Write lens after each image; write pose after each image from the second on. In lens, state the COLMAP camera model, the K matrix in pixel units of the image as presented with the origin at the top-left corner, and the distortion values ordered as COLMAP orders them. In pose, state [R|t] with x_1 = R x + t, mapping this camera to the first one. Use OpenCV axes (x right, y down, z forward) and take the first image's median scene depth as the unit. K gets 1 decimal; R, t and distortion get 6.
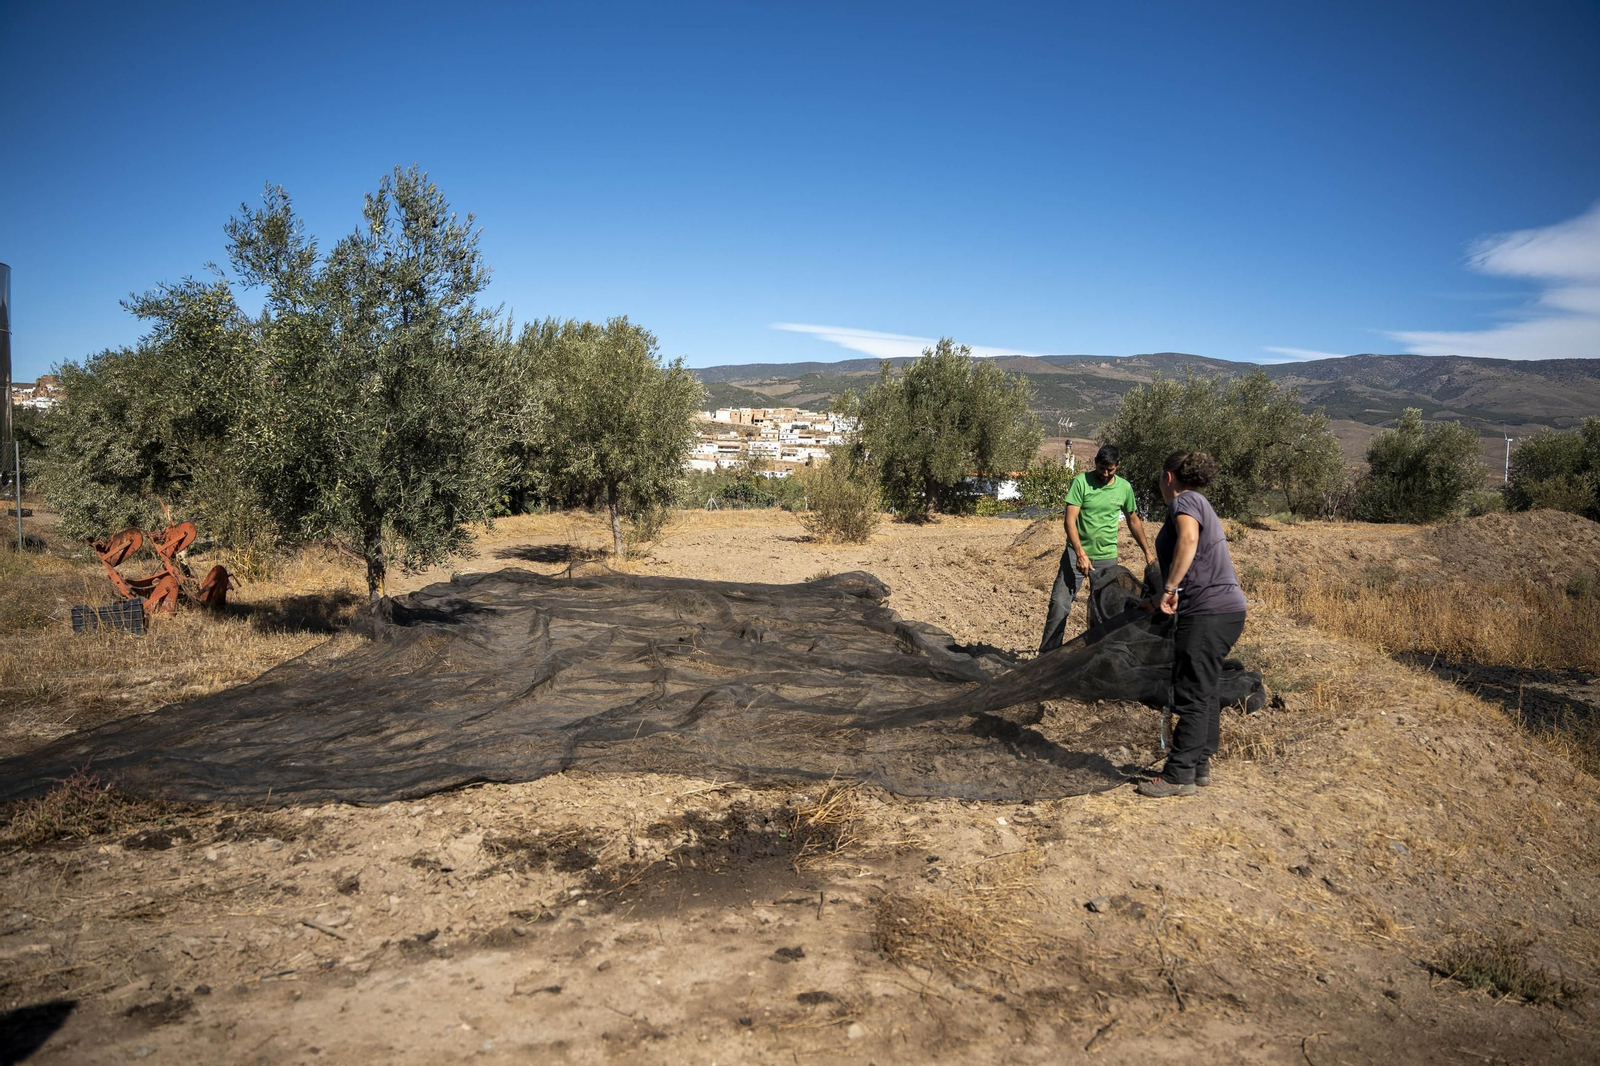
lens RADIAL K [[1114.8, 0, 805.3], [0, 1114.8, 567.4], [0, 0, 1]] dist [-0.095604, 0.000899]
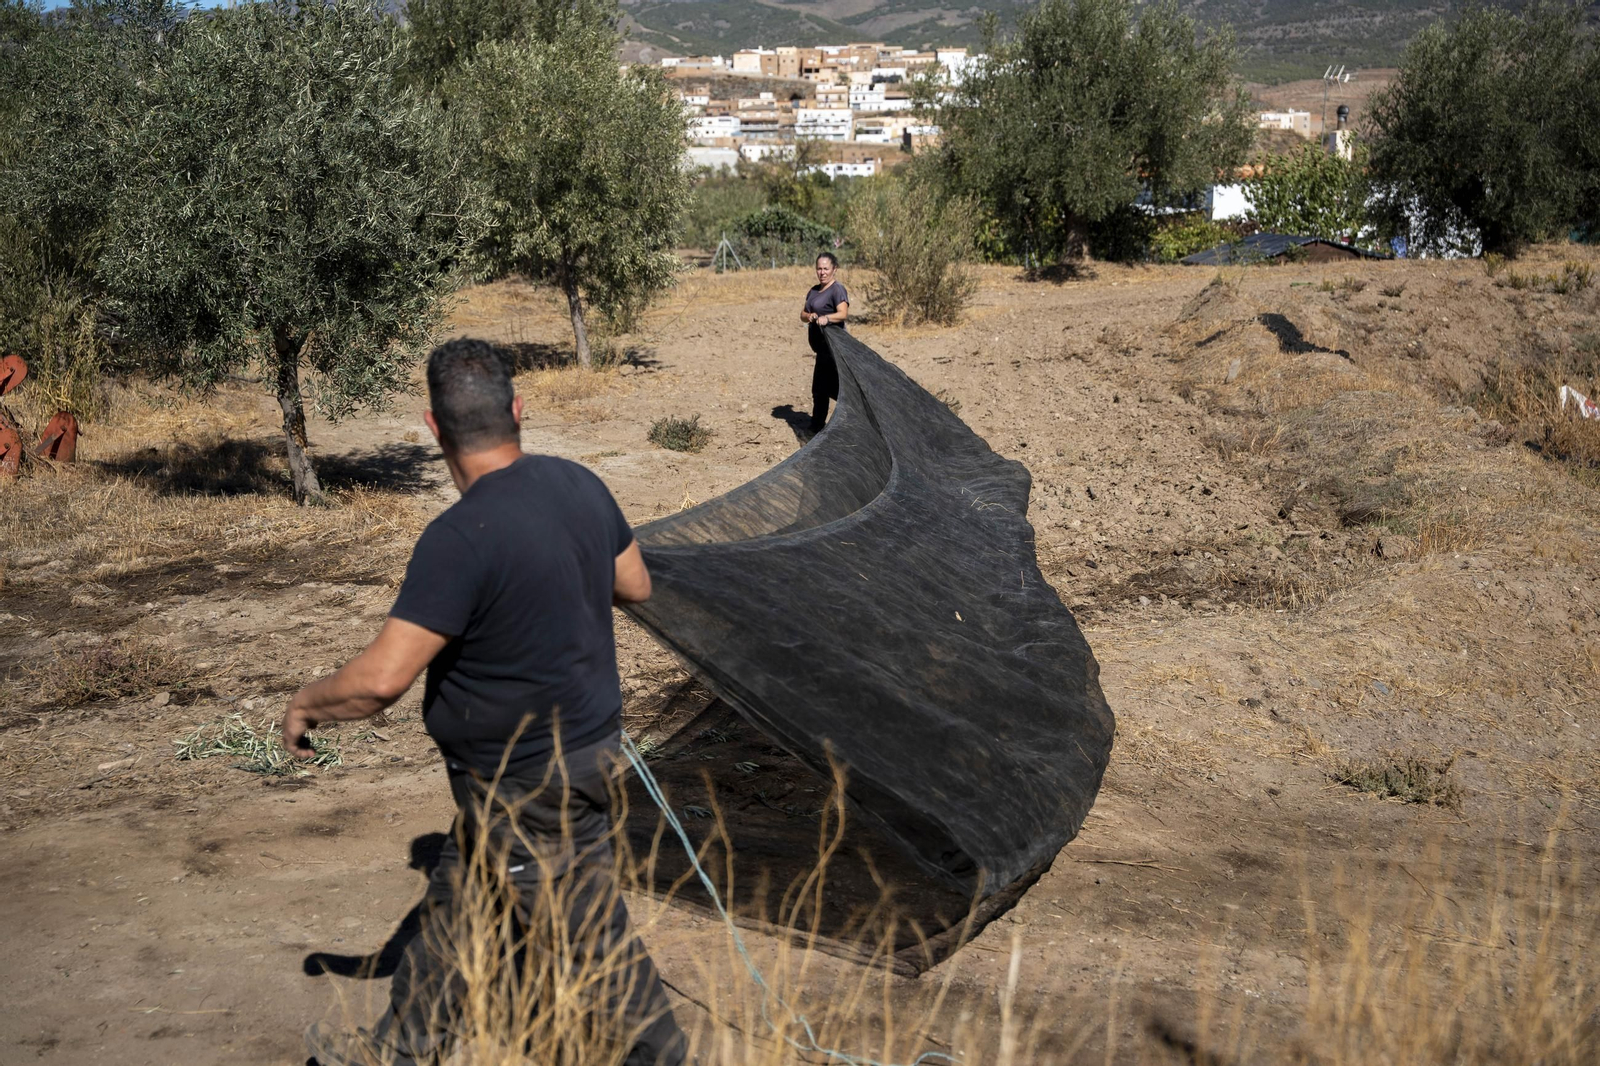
lens RADIAL K [[2013.1, 0, 800.0], [0, 2013.1, 533.0], [0, 0, 1]] dist [0.211075, 0.025956]
pose [[0.998009, -0.027122, -0.056946, 0.020928], [0.032622, 0.994651, 0.098004, -0.014153], [0.053983, -0.099667, 0.993555, -0.148652]]
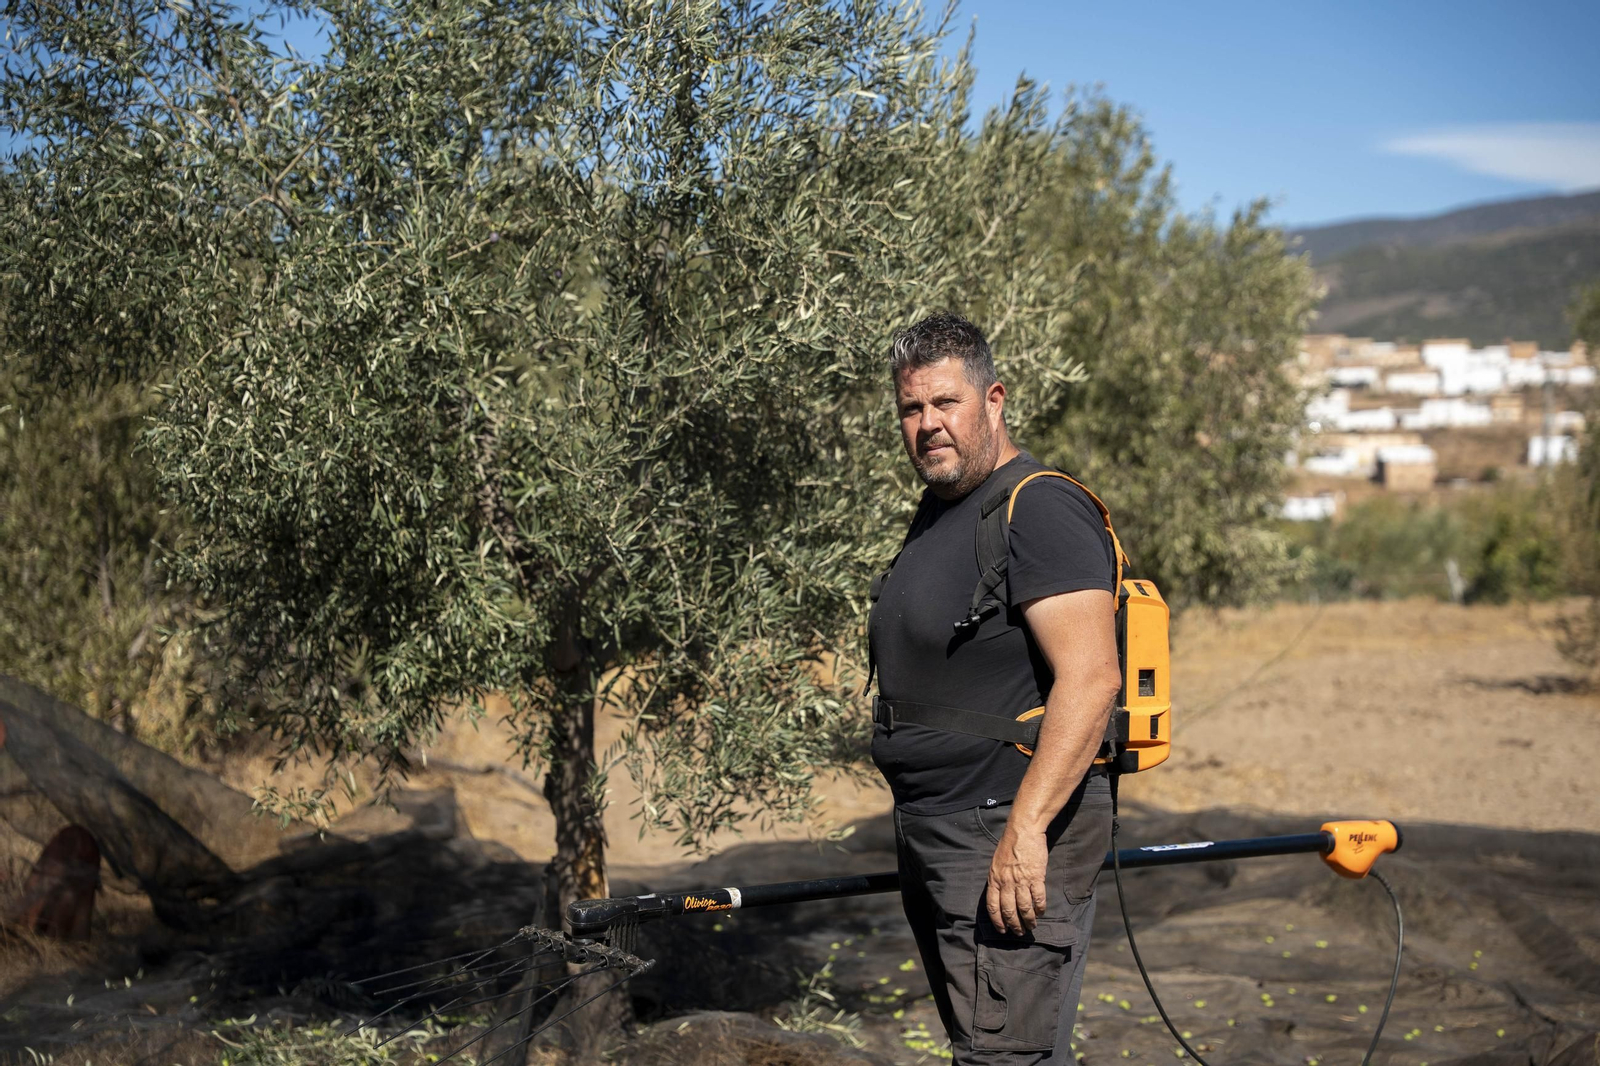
lens RADIAL K [[2757.0, 0, 800.0], [0, 2757.0, 533.0], [0, 0, 1]] dist [0.264986, 0.062579]
pose [[0.980833, -0.038375, -0.191031, -0.048312], [0.023485, 0.996550, -0.079607, -0.005953], [0.193427, 0.073594, 0.978351, 0.056190]]
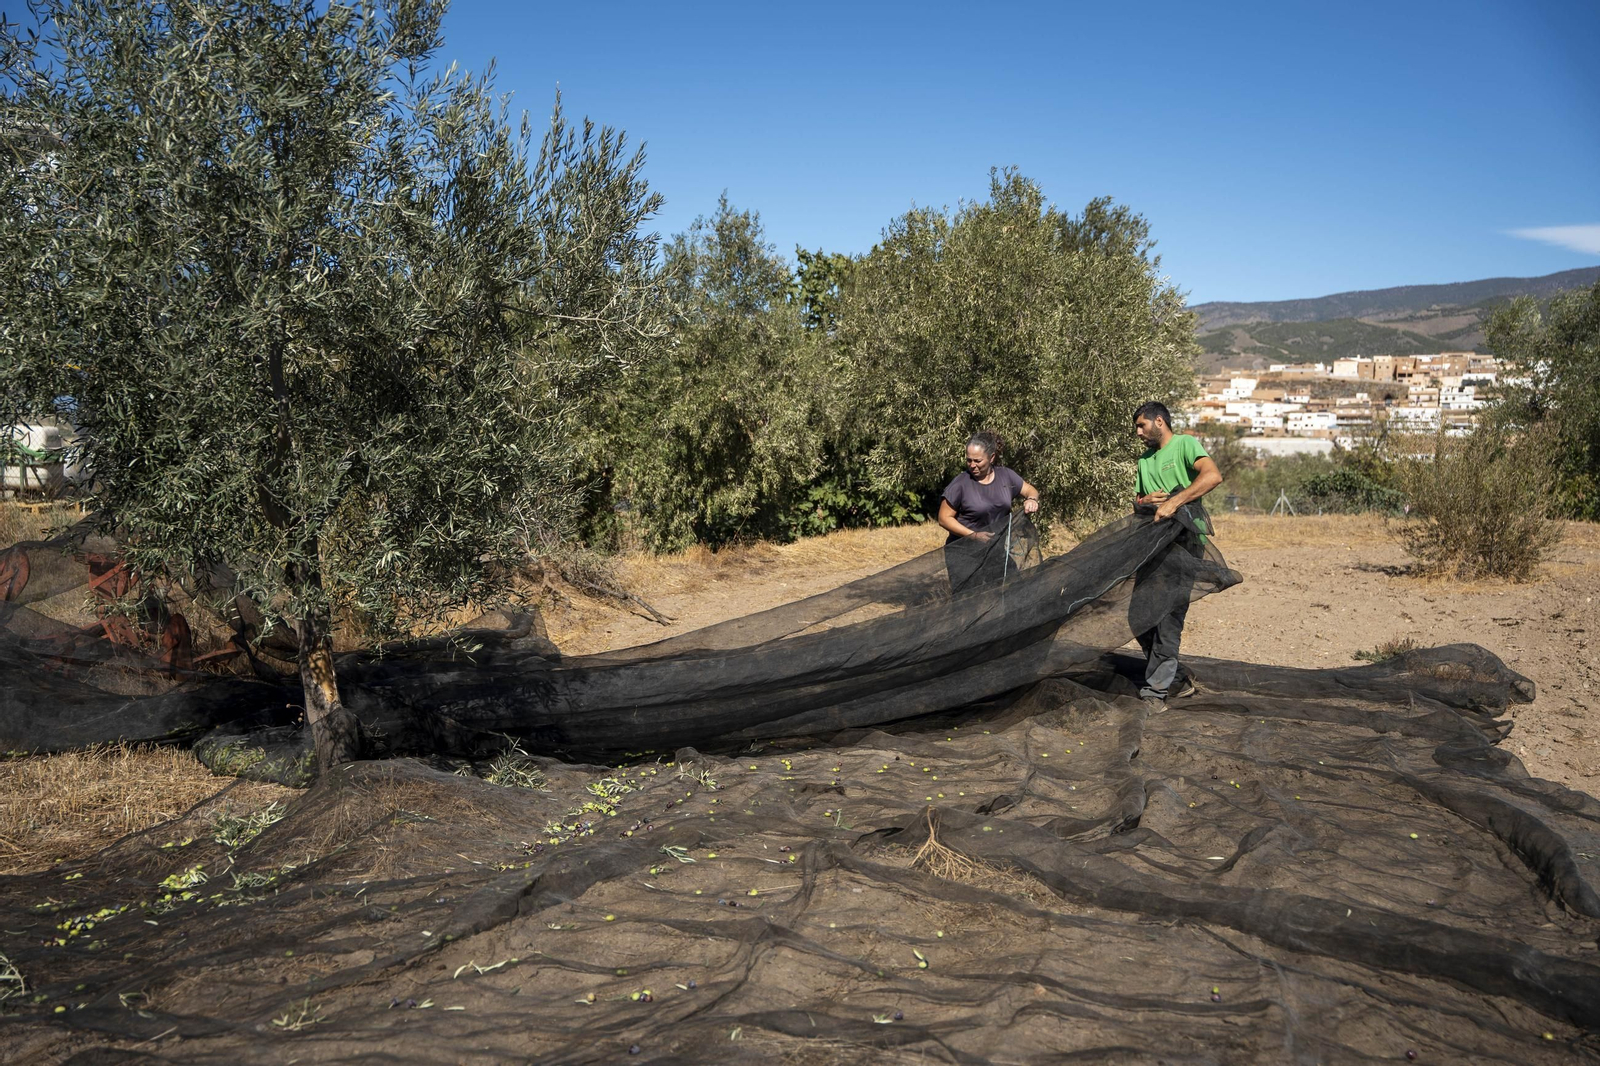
lens RADIAL K [[1603.7, 0, 800.0], [0, 1603.7, 533.0], [0, 0, 1]] dist [-0.005135, 0.173994]
pose [[0.918330, 0.007932, -0.395735, 0.029983], [-0.023559, 0.999122, -0.034644, -0.007162], [0.395113, 0.041137, 0.917711, 0.121871]]
